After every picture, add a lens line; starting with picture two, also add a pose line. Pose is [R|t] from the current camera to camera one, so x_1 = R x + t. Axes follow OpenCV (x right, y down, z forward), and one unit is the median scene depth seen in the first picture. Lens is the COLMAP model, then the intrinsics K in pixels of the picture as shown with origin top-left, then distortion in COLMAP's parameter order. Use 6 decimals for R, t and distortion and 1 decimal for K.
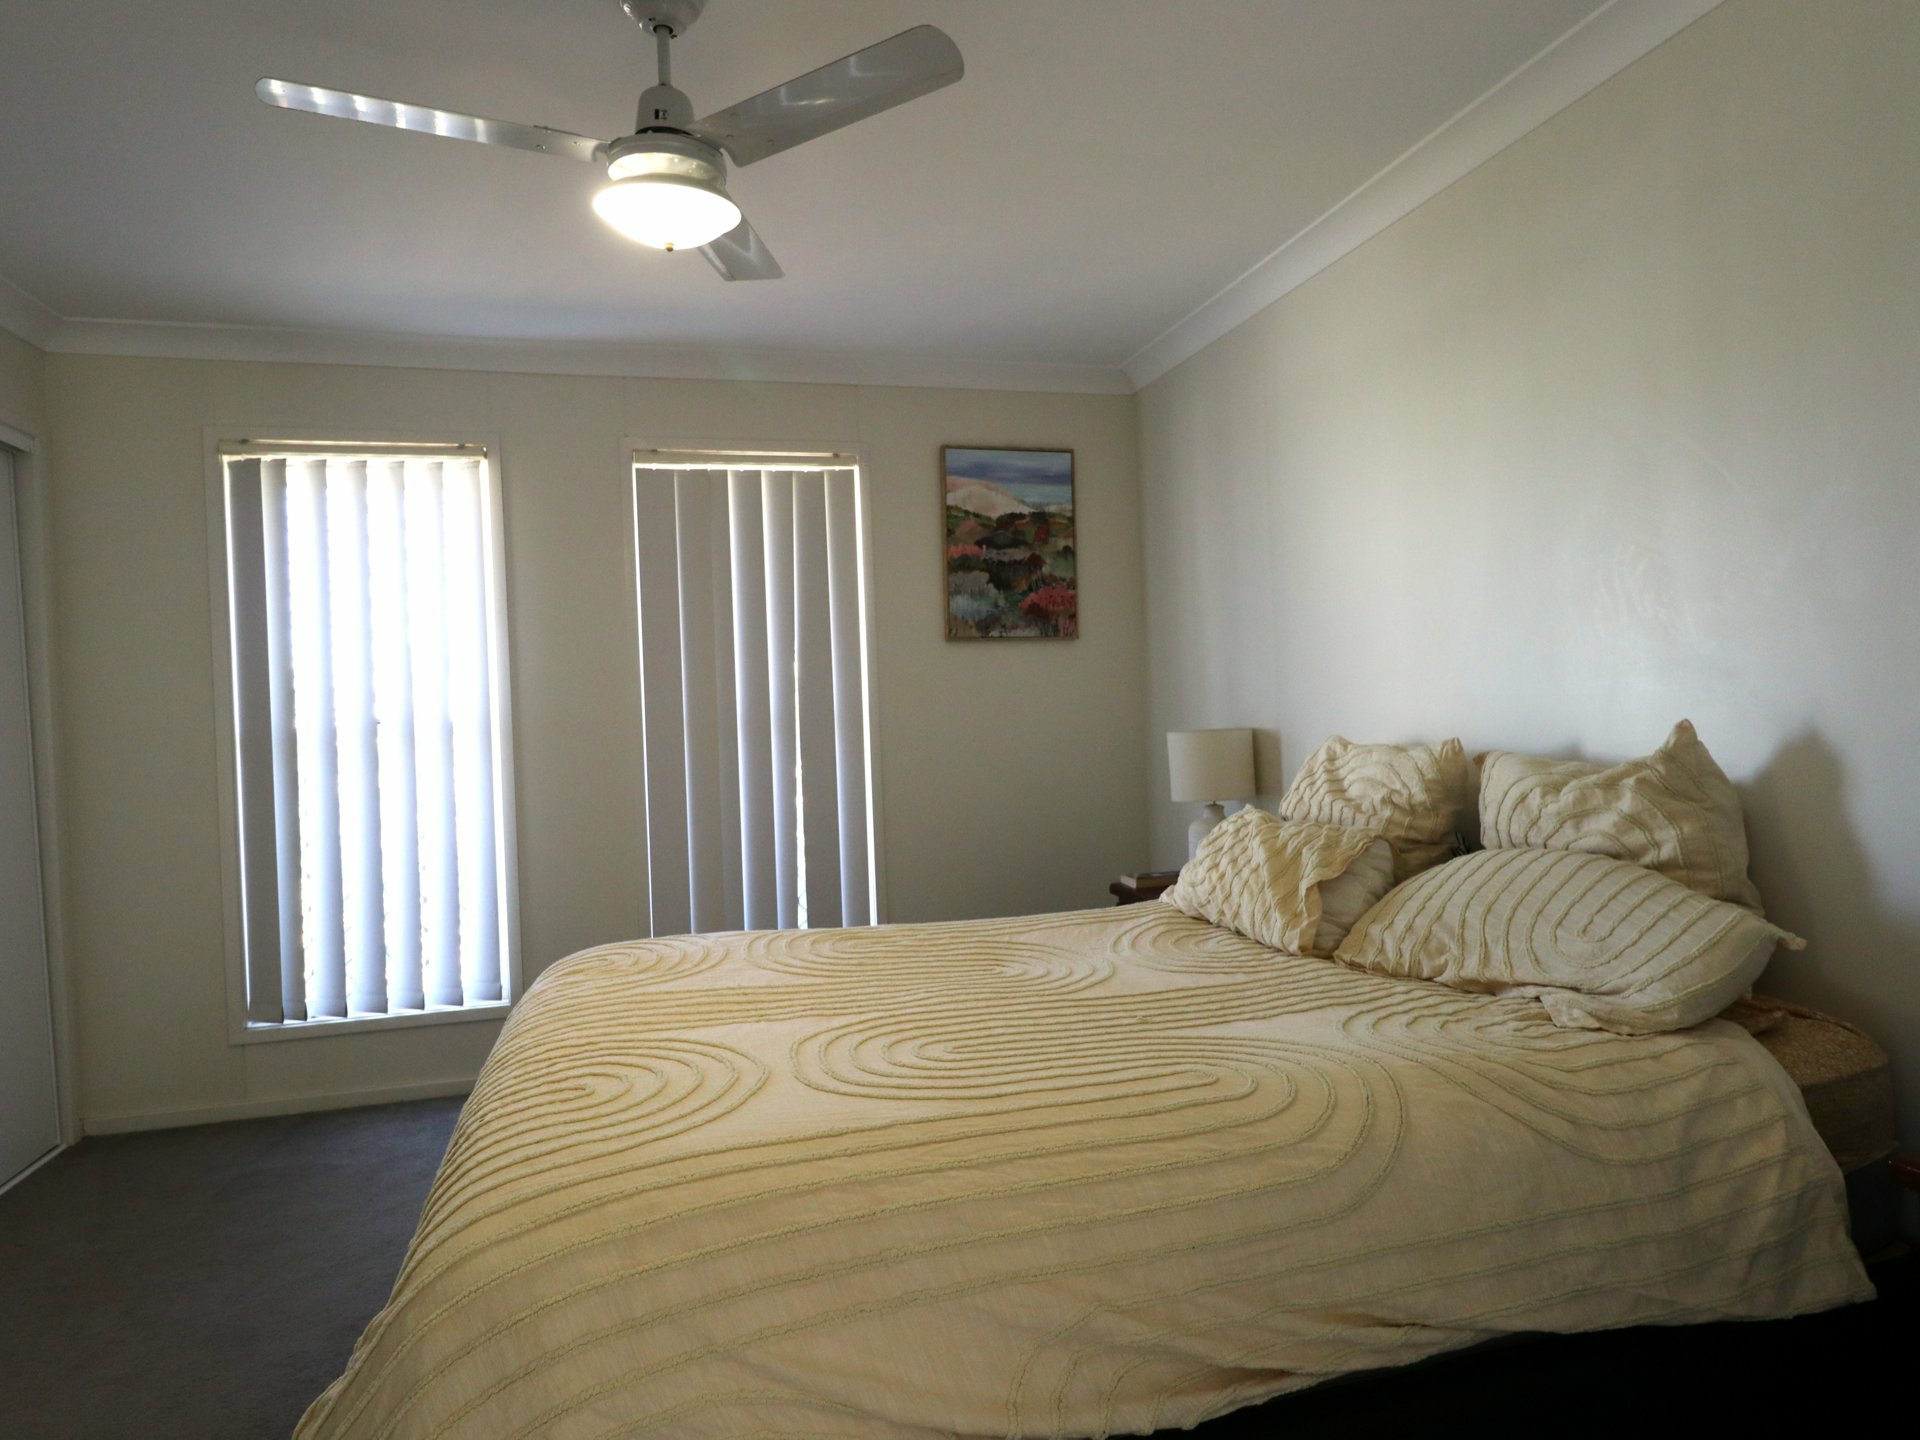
lens RADIAL K [[1152.8, 0, 985.9], [0, 1152.8, 716.7], [0, 0, 1]] dist [0.001374, -0.003862]
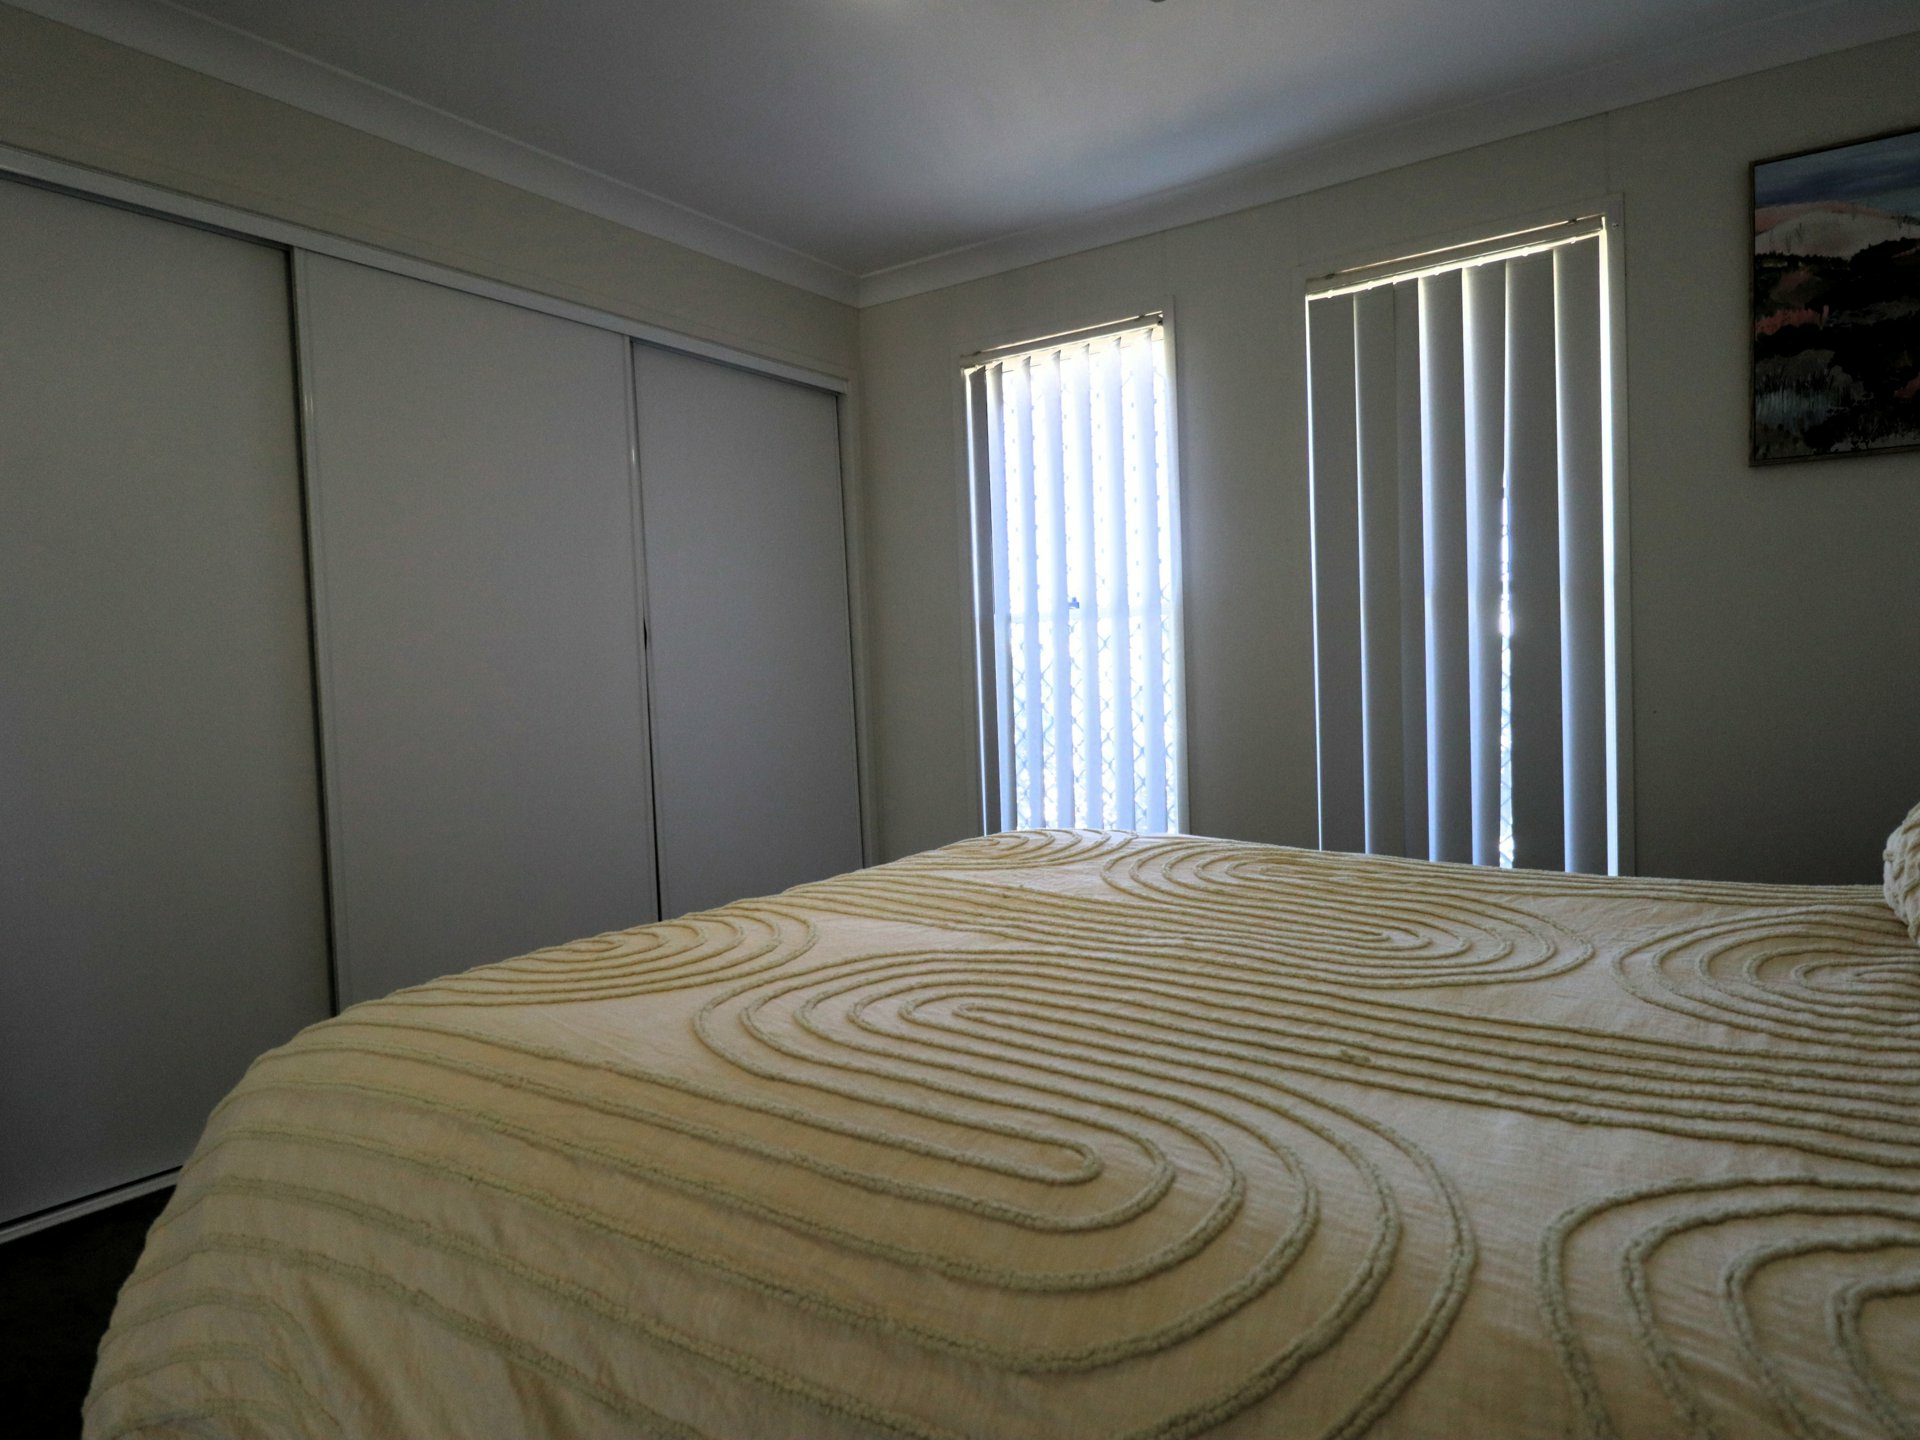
lens RADIAL K [[1152.8, 0, 985.9], [0, 1152.8, 716.7], [0, 0, 1]] dist [0.001374, -0.003862]
pose [[0.646603, 0.048828, -0.761263, 0.376043], [0.005337, 0.997635, 0.068523, 0.057779], [0.762808, -0.048370, 0.644813, 0.460592]]
